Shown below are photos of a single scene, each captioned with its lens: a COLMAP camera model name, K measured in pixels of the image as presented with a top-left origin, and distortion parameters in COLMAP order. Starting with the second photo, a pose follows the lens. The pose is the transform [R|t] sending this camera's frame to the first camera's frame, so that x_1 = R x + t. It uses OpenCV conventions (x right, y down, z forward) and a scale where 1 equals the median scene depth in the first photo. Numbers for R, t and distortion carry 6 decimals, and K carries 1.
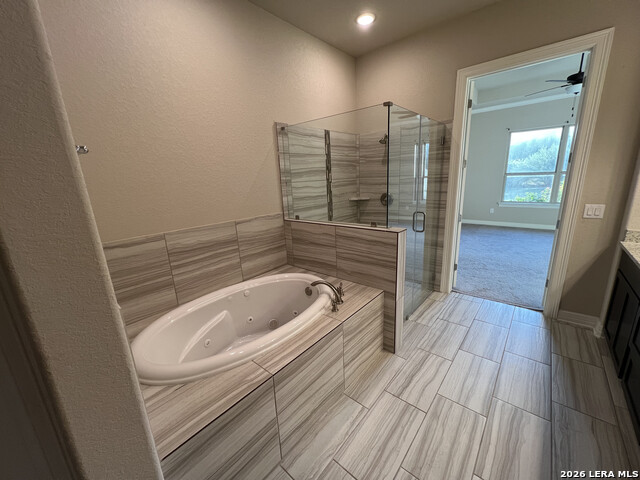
lens RADIAL K [[255.6, 0, 320.0], [0, 255.6, 240.0], [0, 0, 1]] dist [-0.000935, 0.000384]
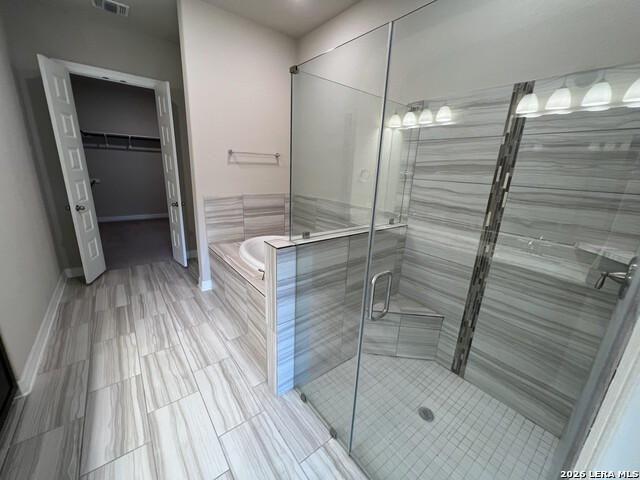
lens RADIAL K [[255.6, 0, 320.0], [0, 255.6, 240.0], [0, 0, 1]] dist [-0.000935, 0.000384]
pose [[-0.189268, 0.303450, -0.933861, 0.994290], [-0.272165, 0.897576, 0.346820, -0.348332], [0.943453, 0.319806, -0.087294, 1.196185]]
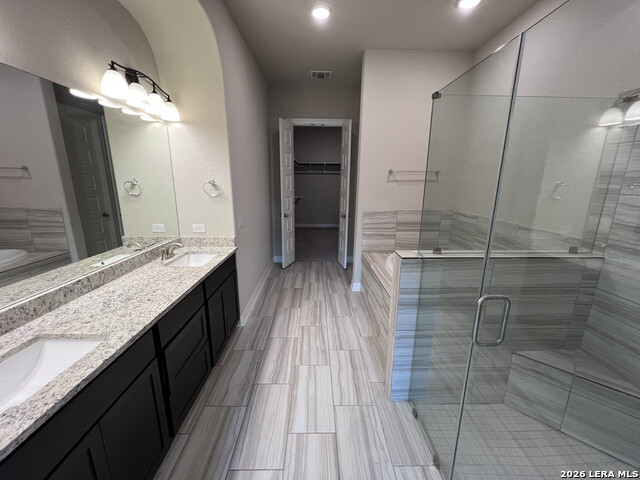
lens RADIAL K [[255.6, 0, 320.0], [0, 255.6, 240.0], [0, 0, 1]] dist [-0.000935, 0.000384]
pose [[-0.741454, 0.192411, -0.642825, 1.033658], [-0.136608, 0.894656, 0.425358, -0.394150], [0.656951, 0.403198, -0.637061, 1.340016]]
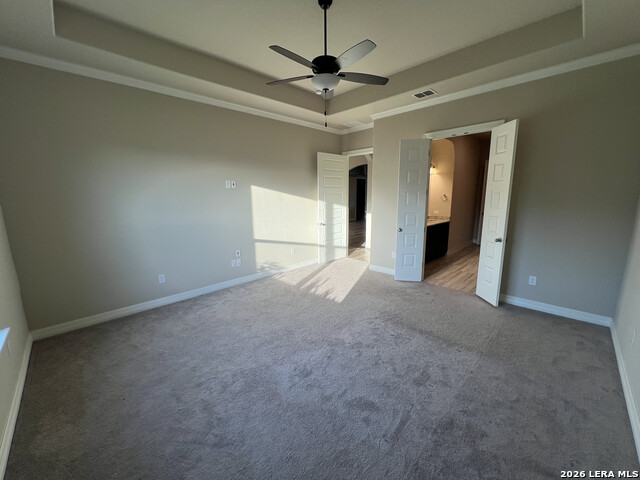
lens RADIAL K [[255.6, 0, 320.0], [0, 255.6, 240.0], [0, 0, 1]] dist [-0.000935, 0.000384]
pose [[-0.996154, 0.041412, 0.077212, 1.900354], [0.069447, 0.910501, 0.407633, -0.945680], [-0.053421, 0.411427, -0.909876, 3.329911]]
